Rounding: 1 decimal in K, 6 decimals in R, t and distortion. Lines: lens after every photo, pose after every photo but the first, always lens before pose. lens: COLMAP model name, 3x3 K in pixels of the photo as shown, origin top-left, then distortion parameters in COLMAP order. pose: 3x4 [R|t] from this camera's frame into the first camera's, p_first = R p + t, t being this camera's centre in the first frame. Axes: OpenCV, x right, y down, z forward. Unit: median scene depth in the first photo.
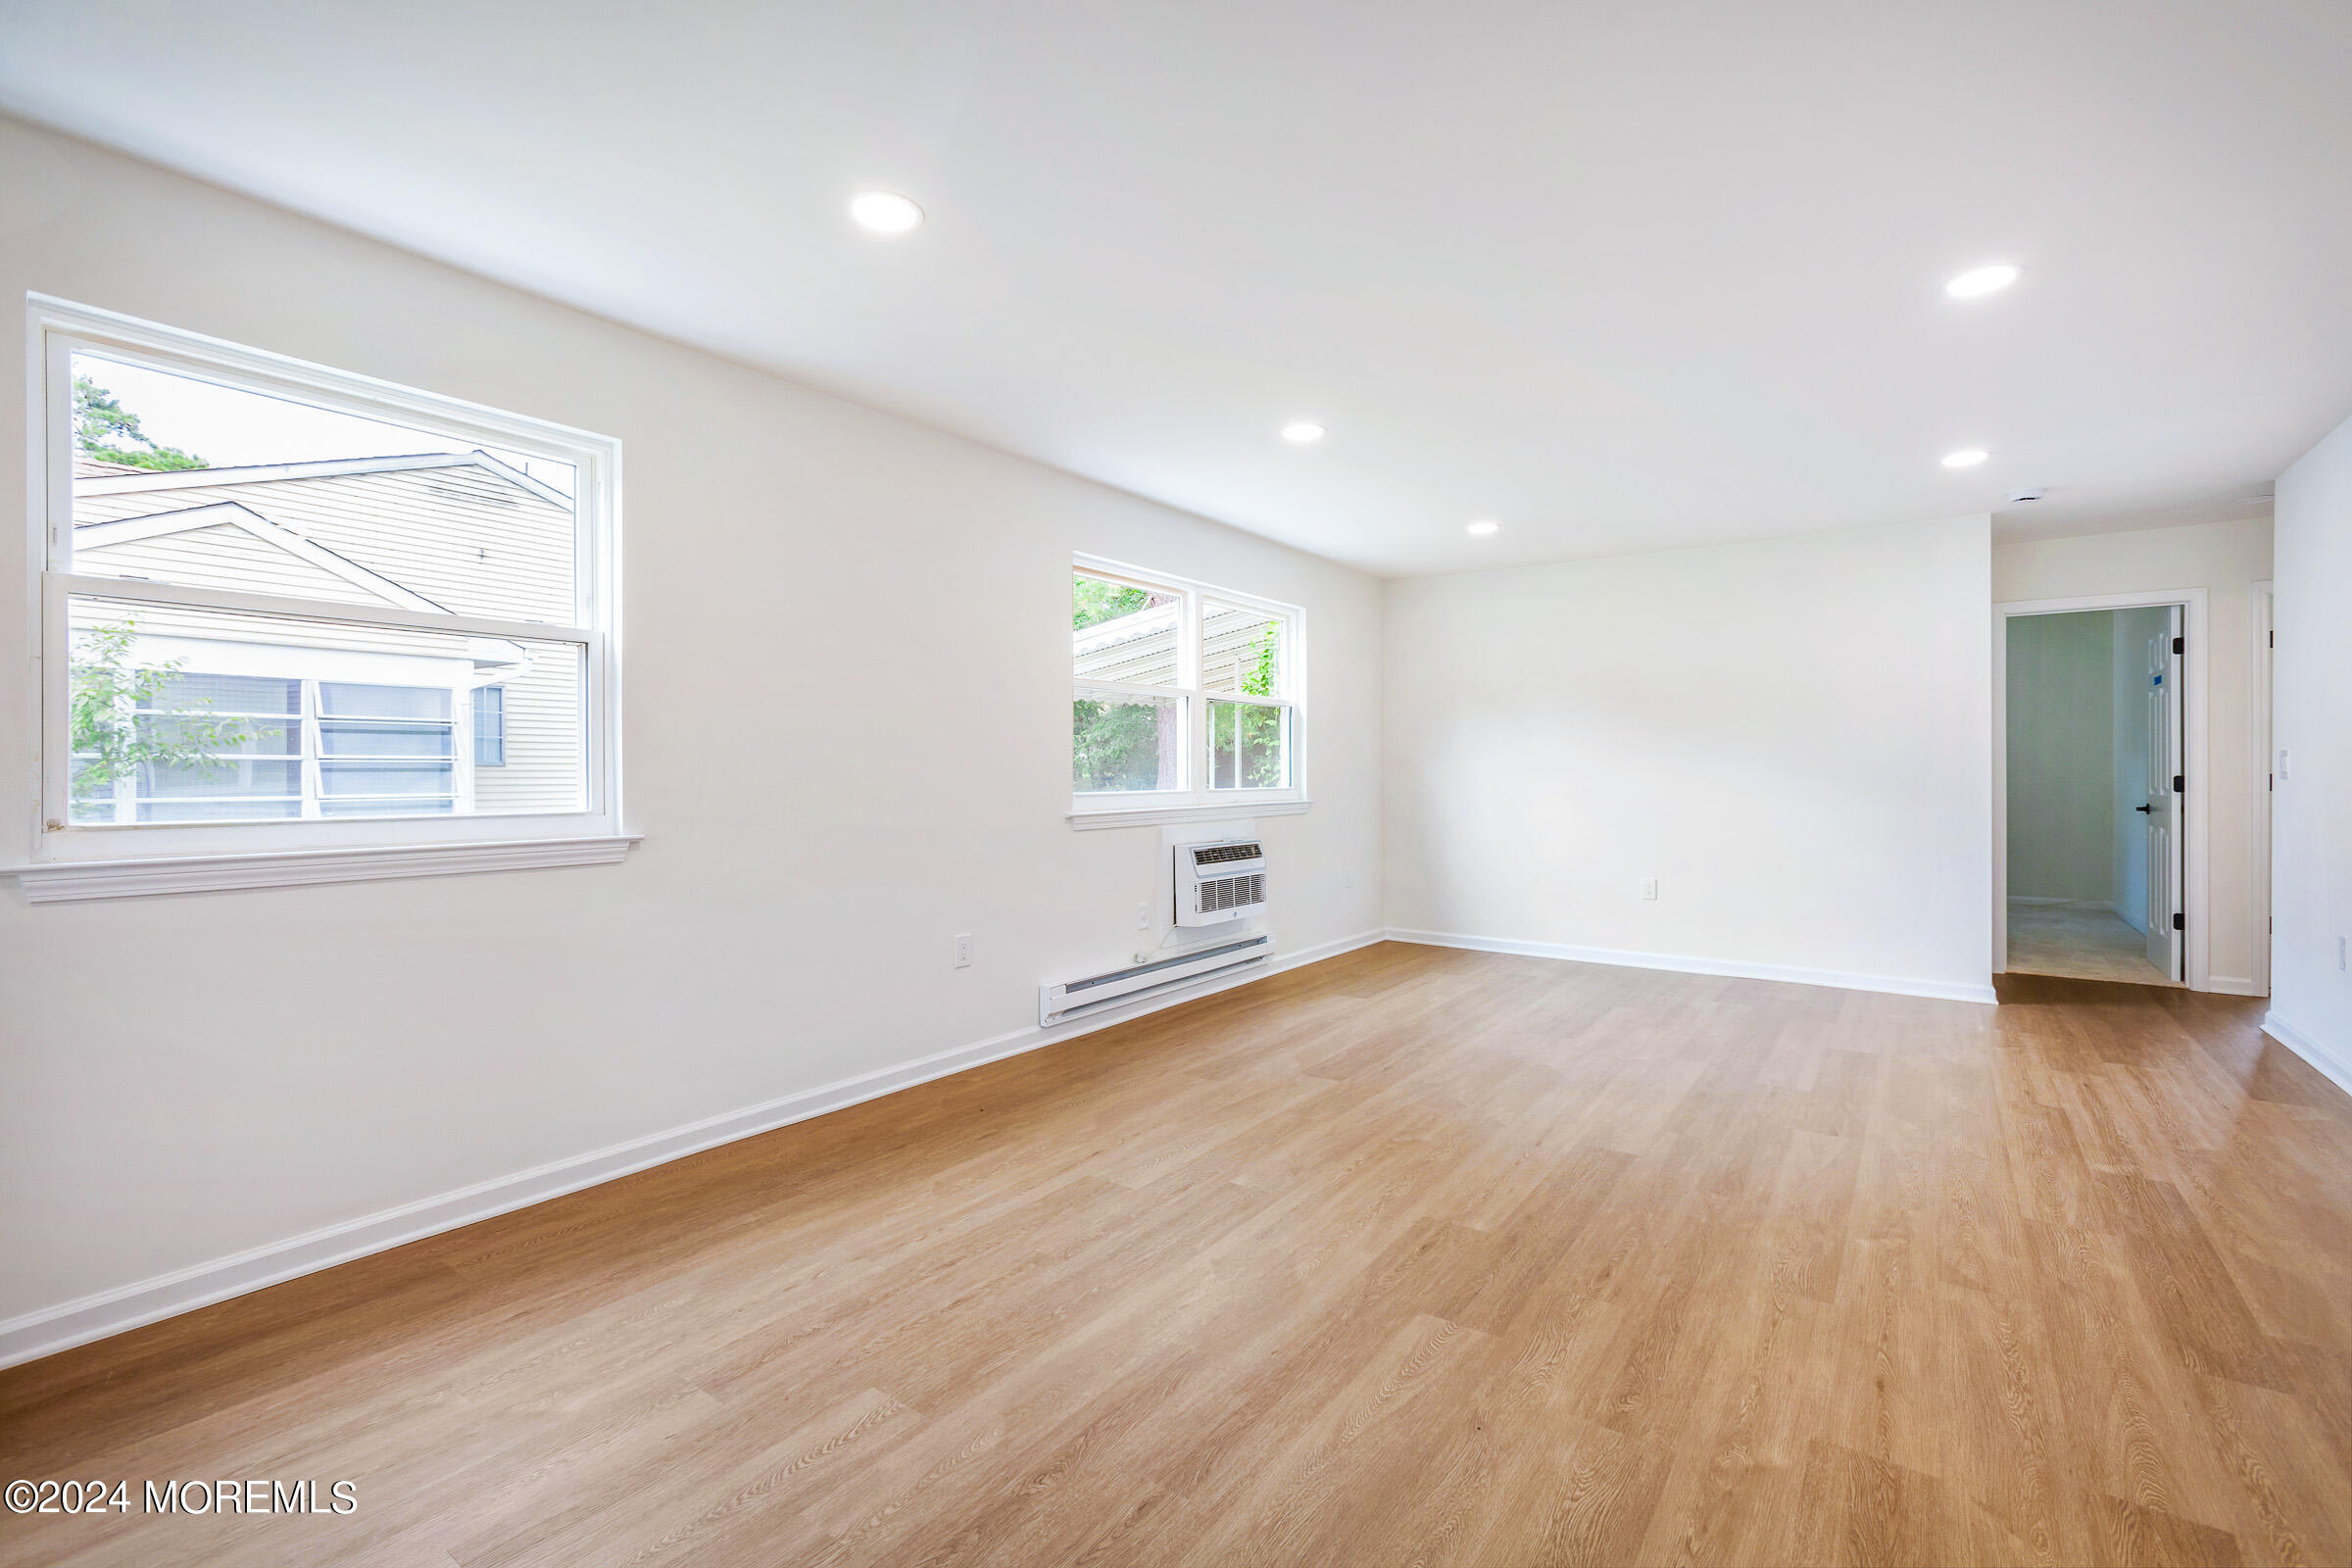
lens RADIAL K [[1051.8, 0, 1191.8], [0, 1051.8, 777.5], [0, 0, 1]] dist [0.002362, 0.002228]
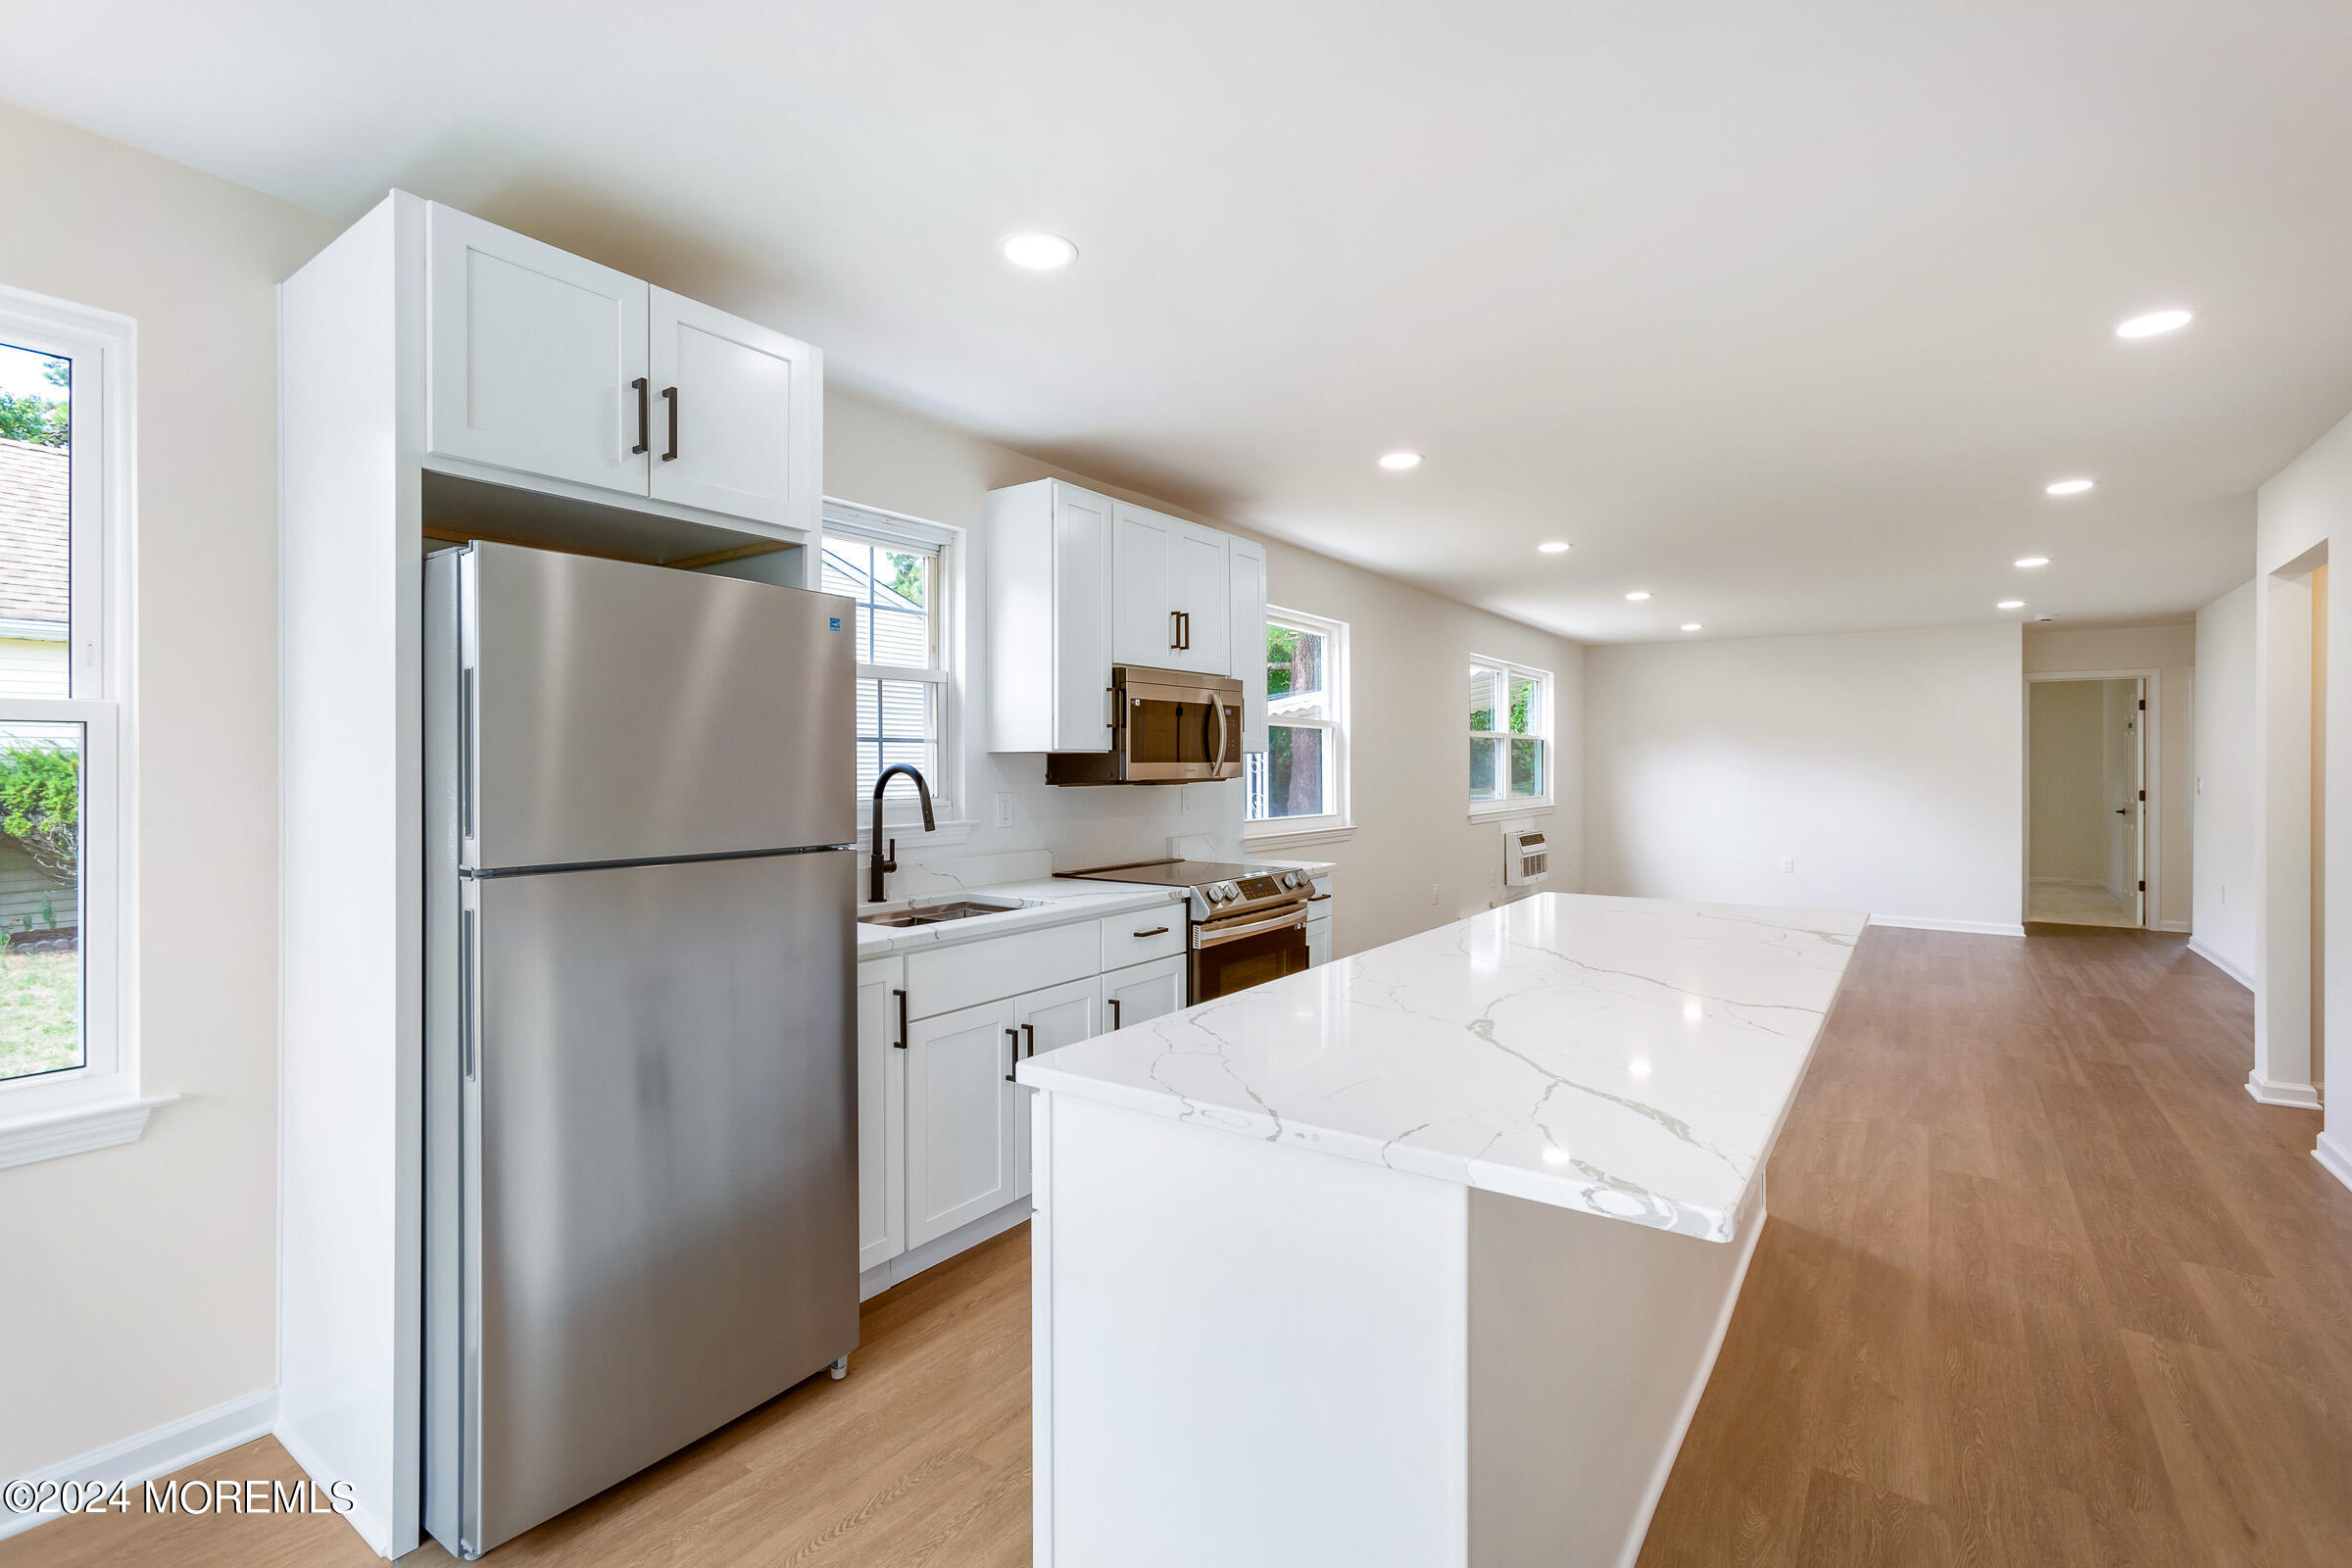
lens RADIAL K [[1051.8, 0, 1195.1], [0, 1051.8, 771.5], [0, 0, 1]] dist [0.002362, 0.002228]
pose [[0.999992, 0.002118, 0.003311, -0.443569], [-0.002131, 0.999991, 0.003761, -0.031236], [-0.003303, -0.003768, 0.999987, -0.525241]]
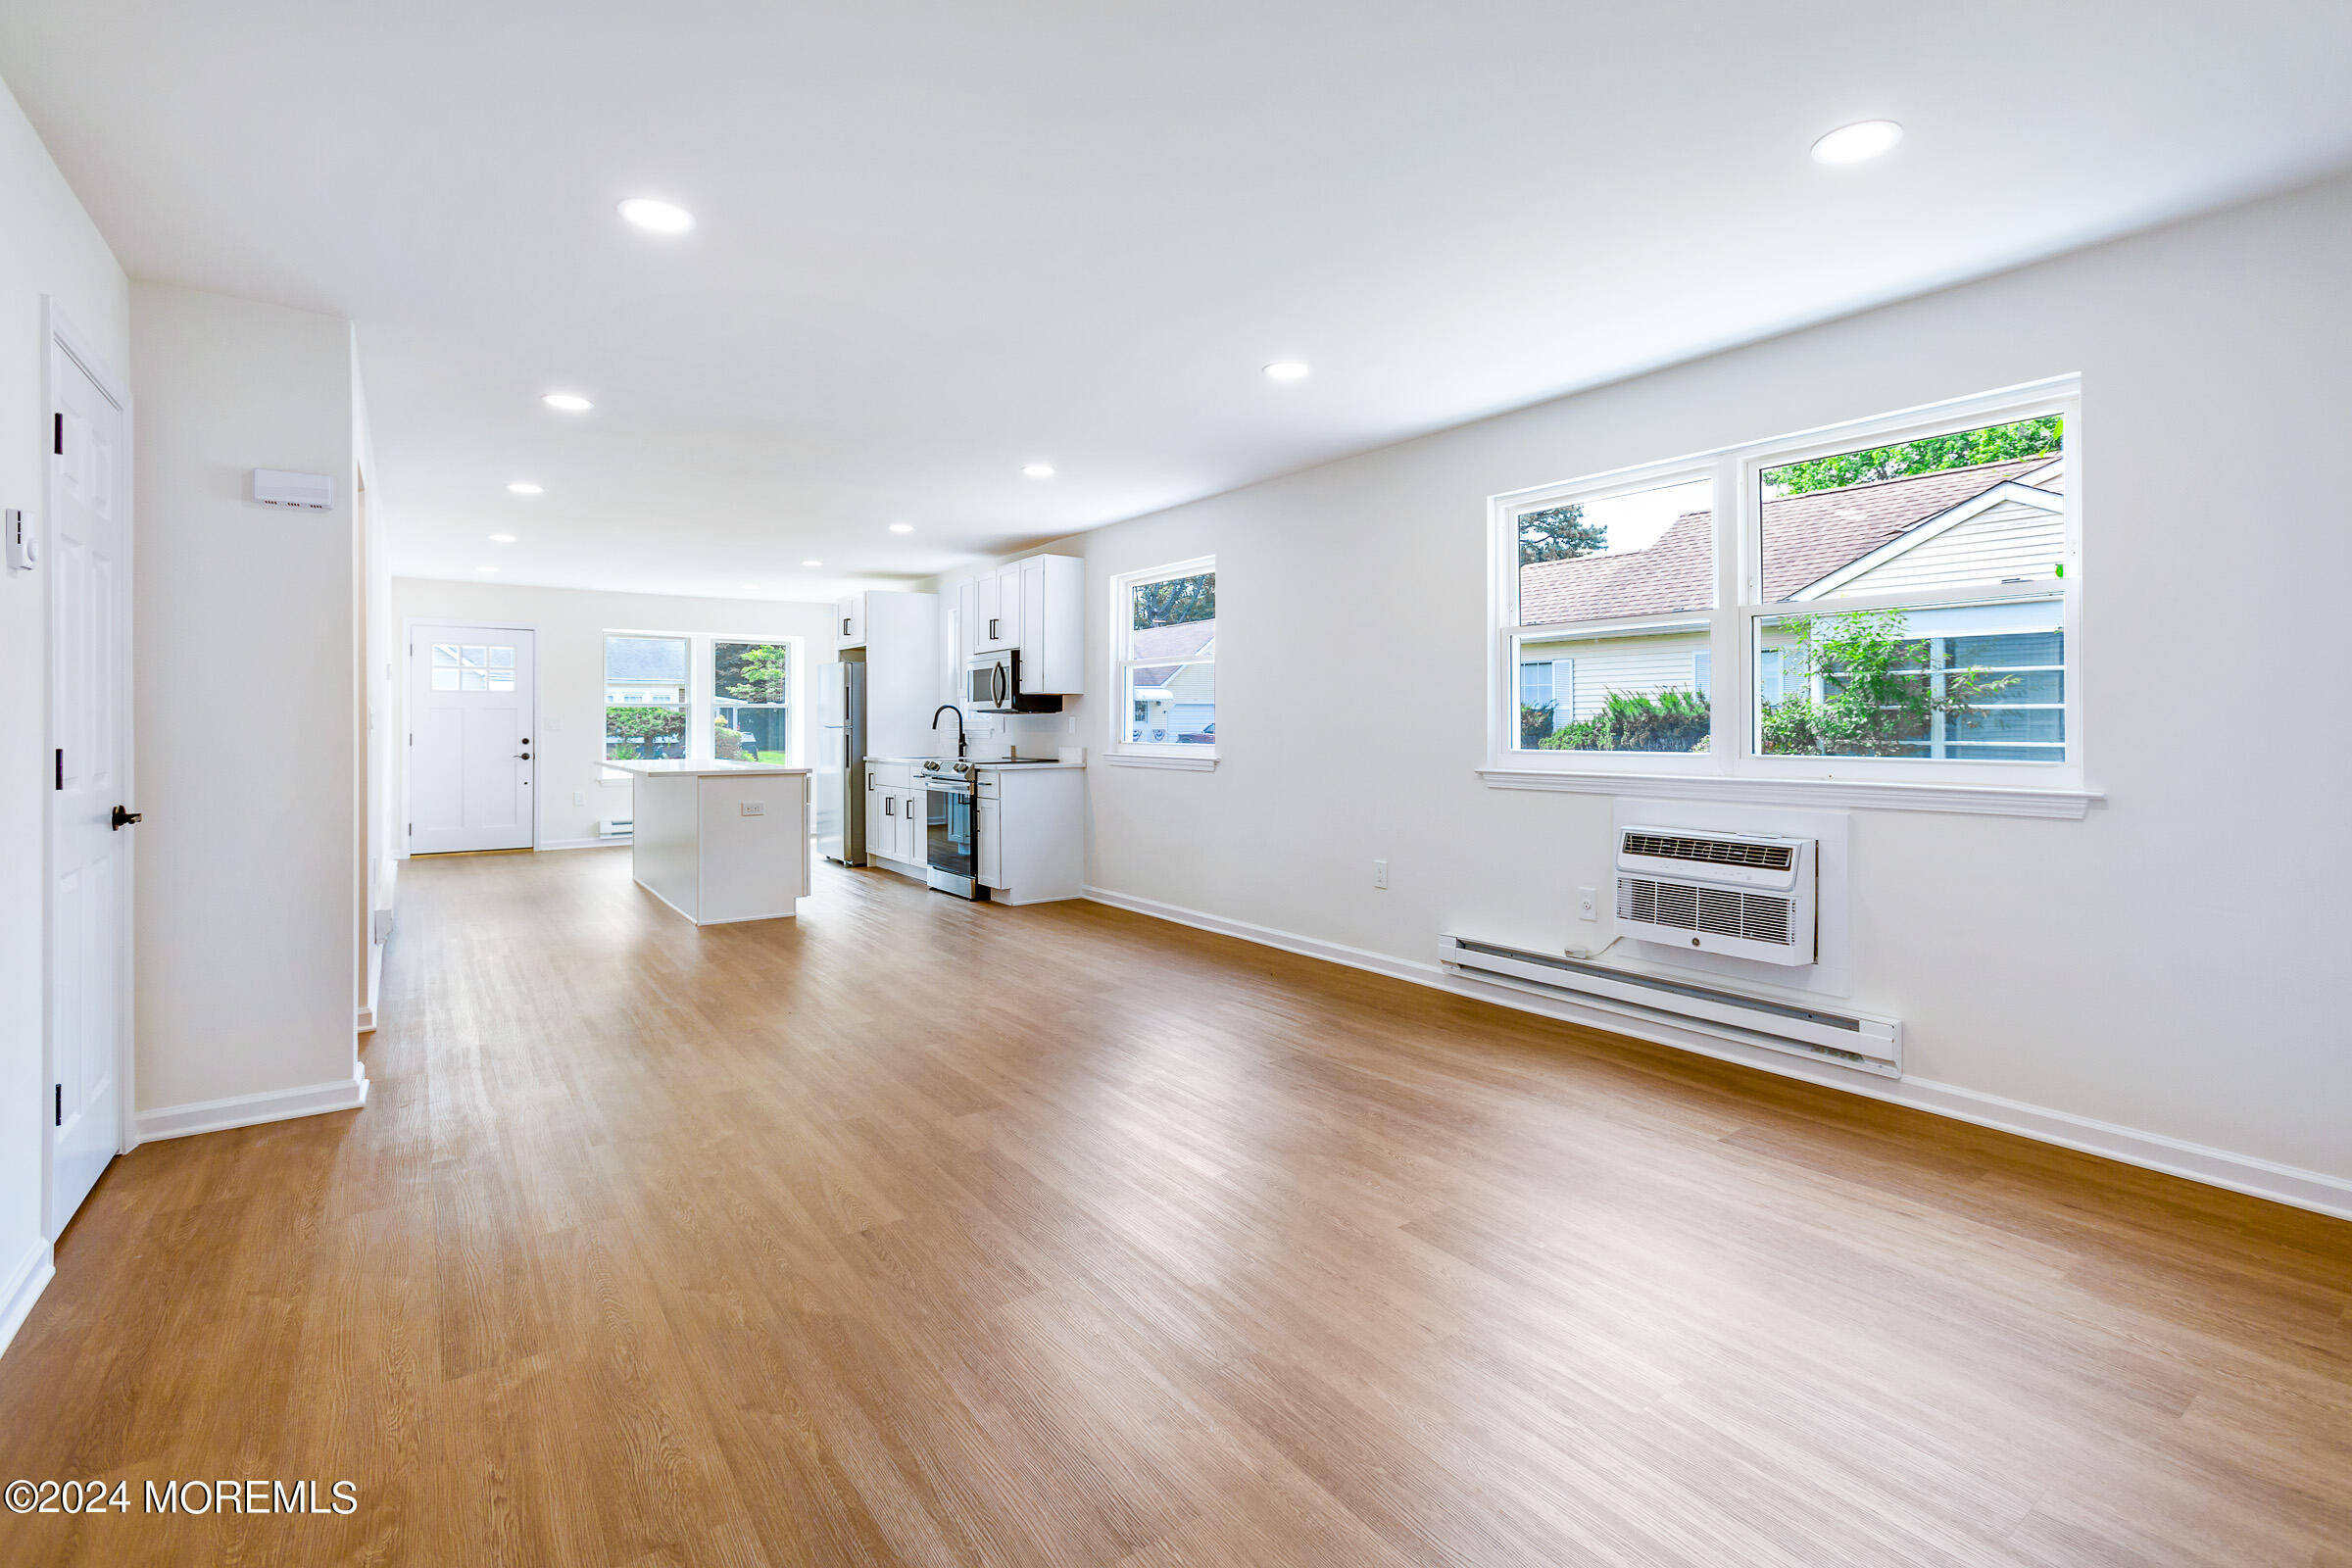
lens RADIAL K [[1051.8, 0, 1197.7], [0, 1051.8, 718.0], [0, 0, 1]] dist [0.002362, 0.002228]
pose [[-0.315148, 0.000712, -0.949042, 0.723356], [0.003884, 0.999992, -0.000539, -0.011794], [0.949035, -0.003857, -0.315148, 0.851254]]
